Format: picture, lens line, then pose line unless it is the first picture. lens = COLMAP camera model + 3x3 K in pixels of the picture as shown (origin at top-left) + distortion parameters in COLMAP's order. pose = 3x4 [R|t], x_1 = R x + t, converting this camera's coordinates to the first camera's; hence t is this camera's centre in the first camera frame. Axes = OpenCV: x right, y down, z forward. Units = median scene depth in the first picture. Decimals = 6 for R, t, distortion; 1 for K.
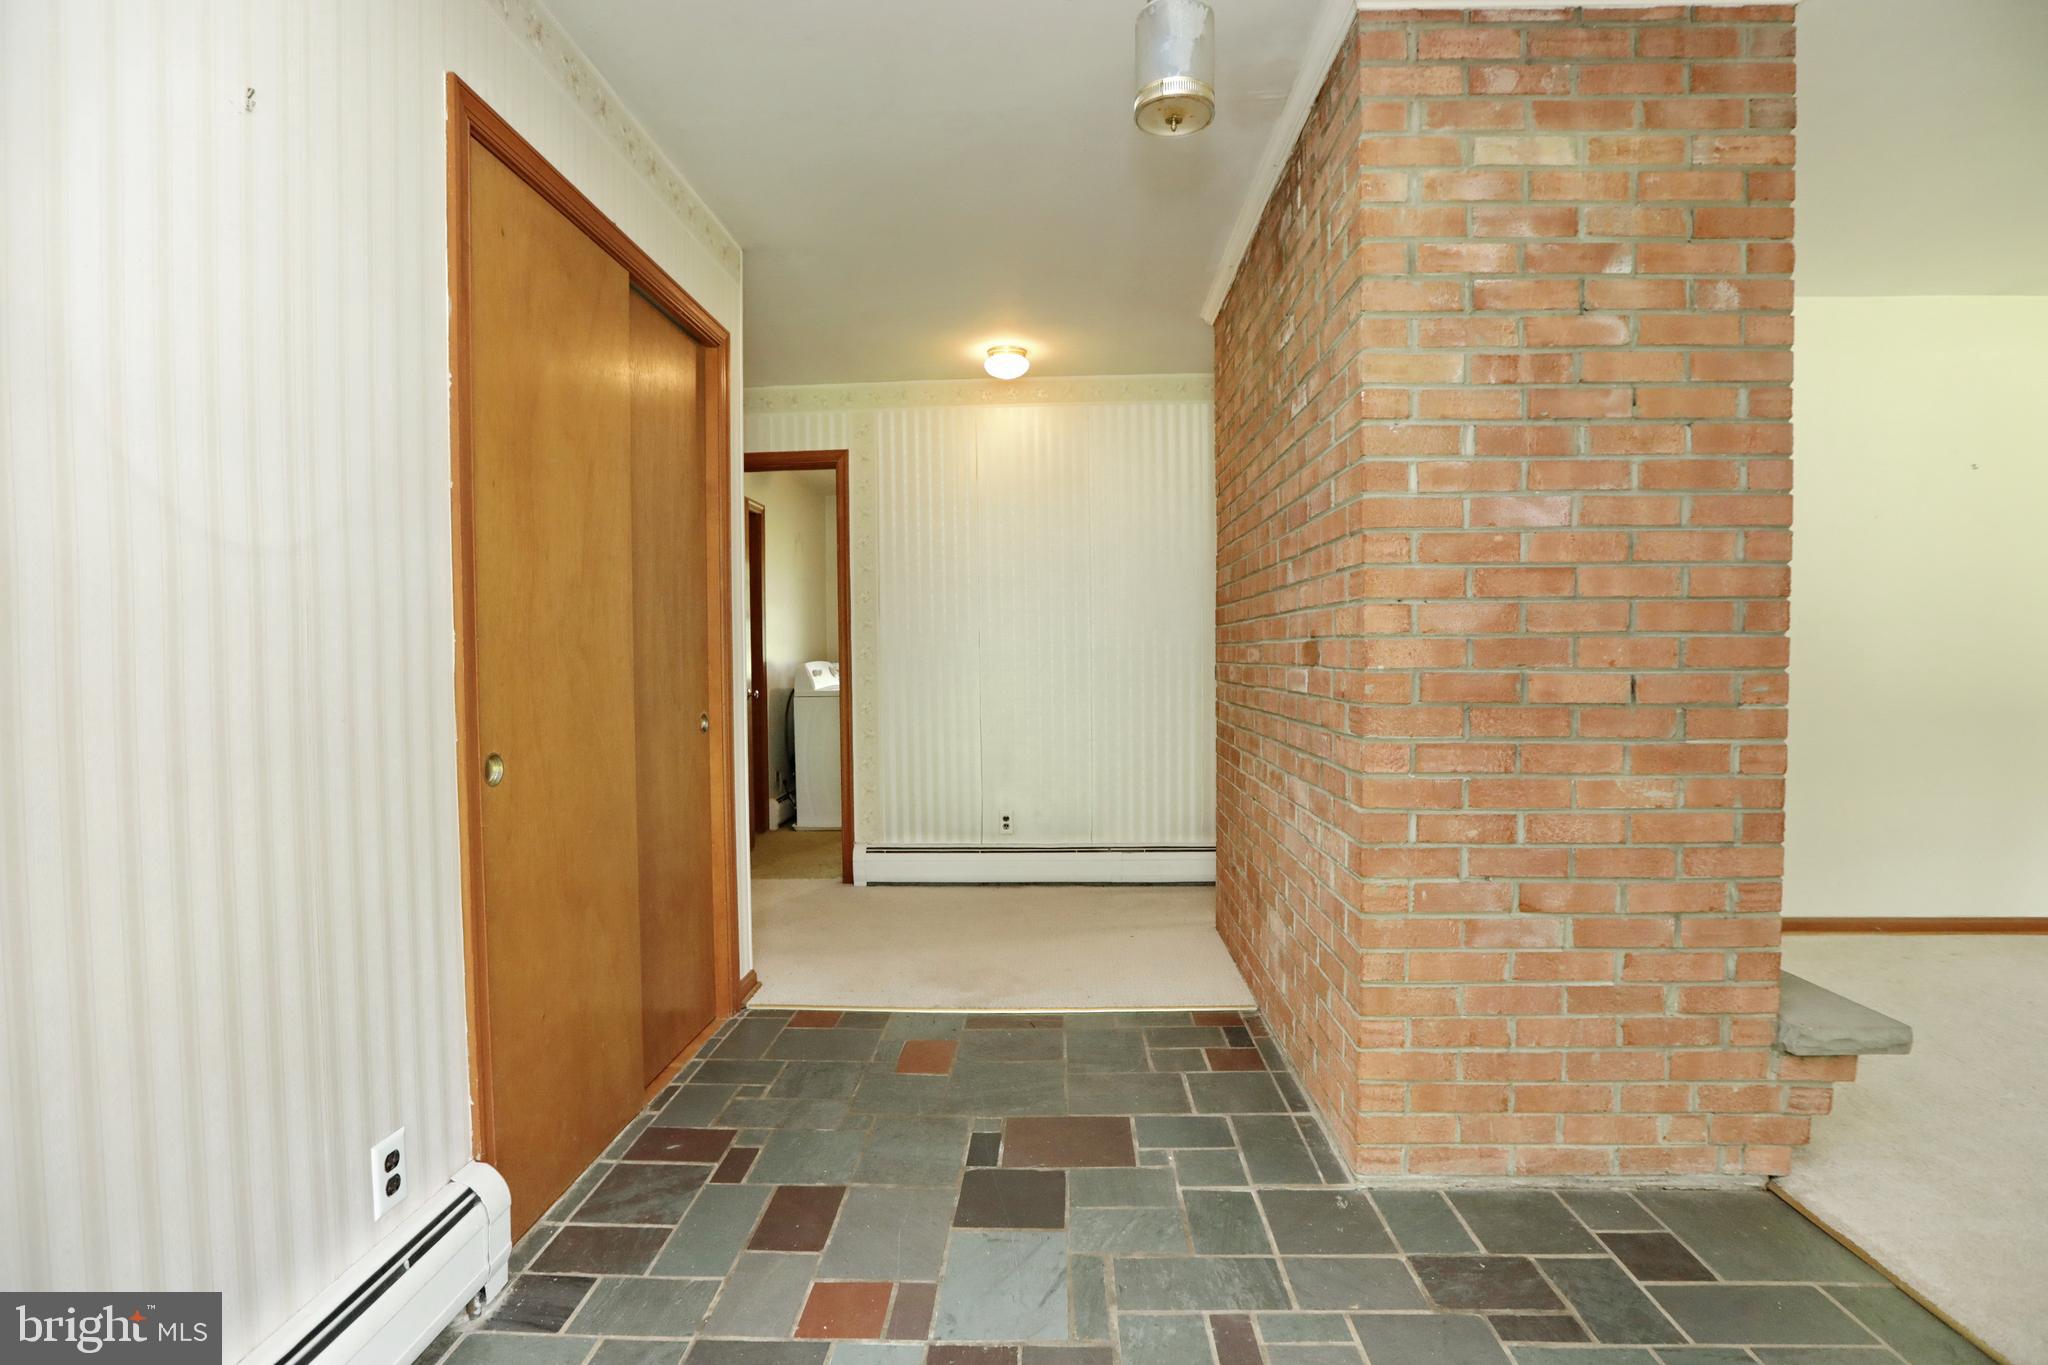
lens RADIAL K [[944.0, 0, 1025.9], [0, 944.0, 696.4], [0, 0, 1]] dist [-0.025960, 0.003105]
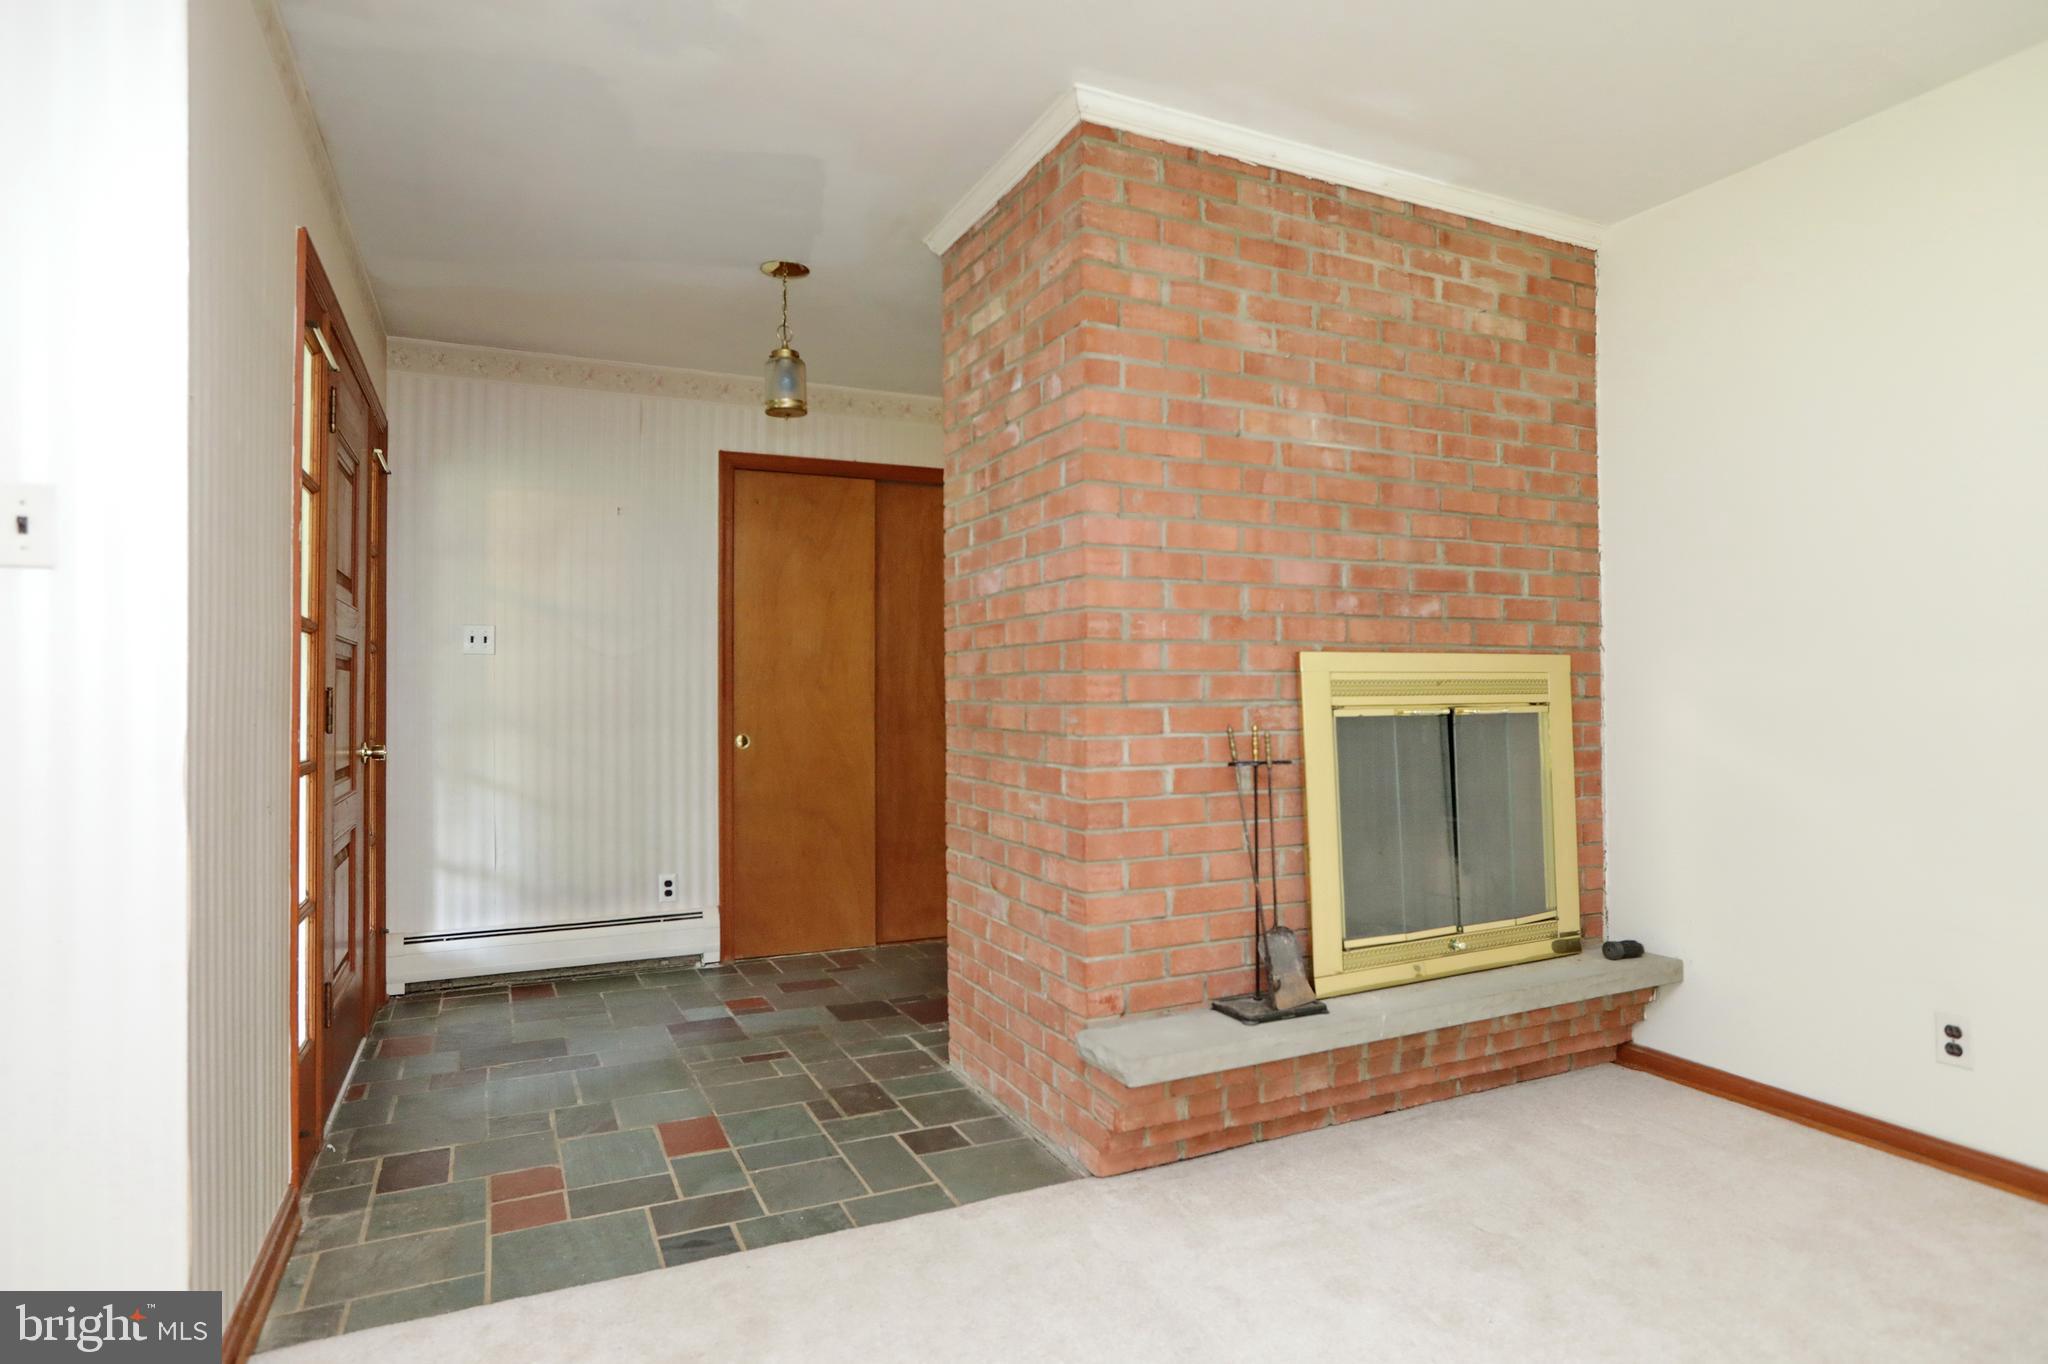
lens RADIAL K [[1115.0, 0, 1024.4], [0, 1115.0, 681.5], [0, 0, 1]] dist [-0.027668, -0.000049]
pose [[0.463379, -0.005903, -0.886140, 2.168836], [-0.022402, 0.999580, -0.018373, -0.033105], [0.885877, 0.028365, 0.463052, 0.349605]]
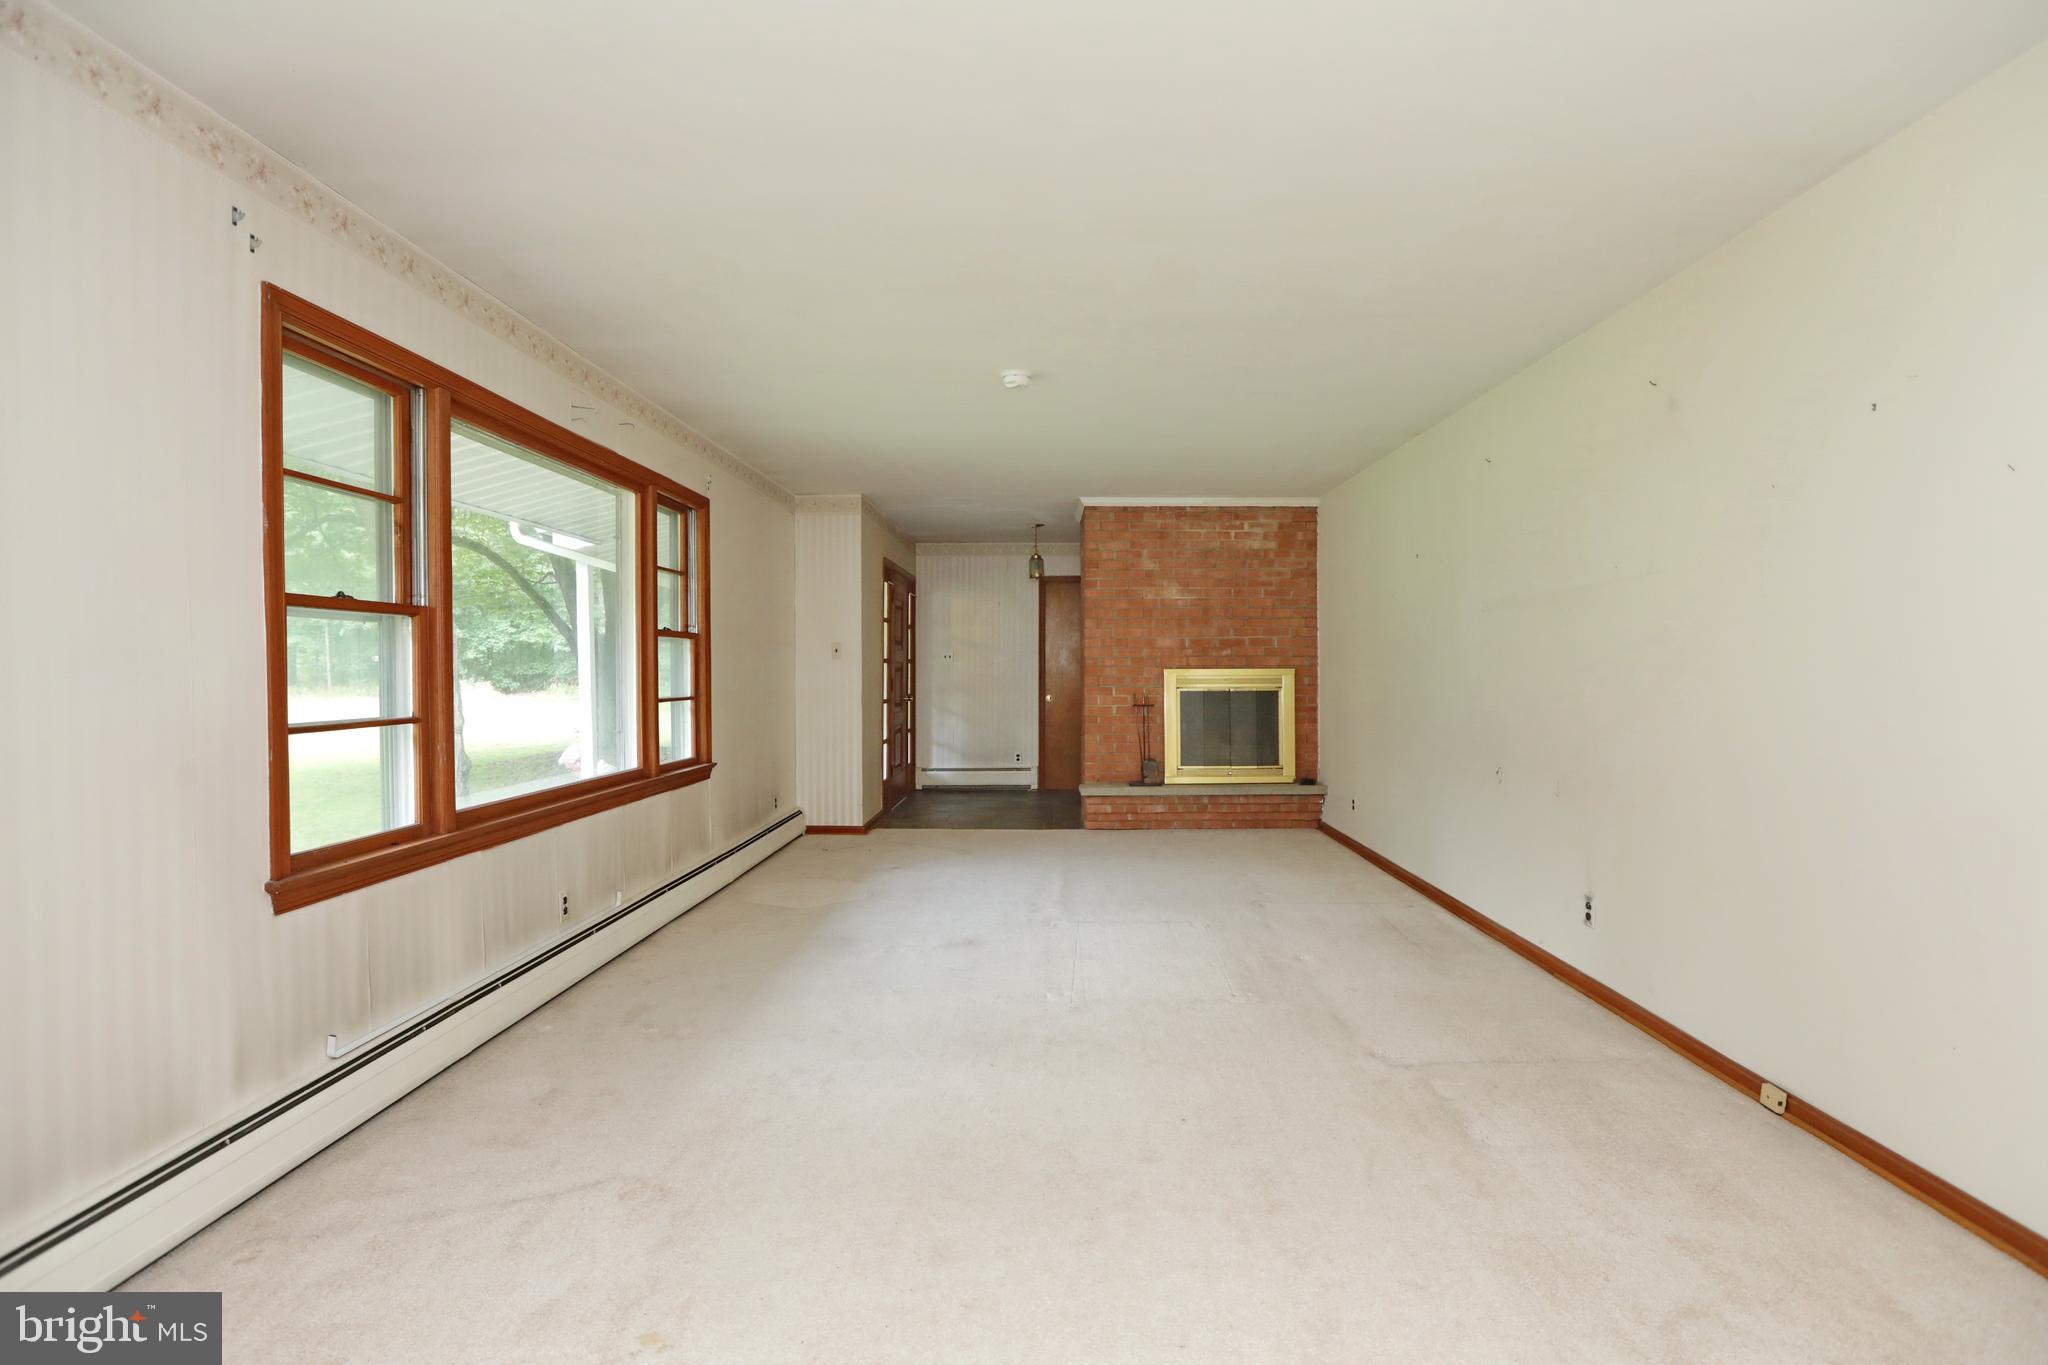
lens RADIAL K [[1040.3, 0, 1027.3], [0, 1040.3, 678.0], [0, 0, 1]] dist [-0.006465, -0.000770]
pose [[0.015282, 0.018701, -0.999708, 5.474029], [-0.026811, 0.999473, 0.018286, -0.144378], [0.999524, 0.026523, 0.015776, 0.787371]]
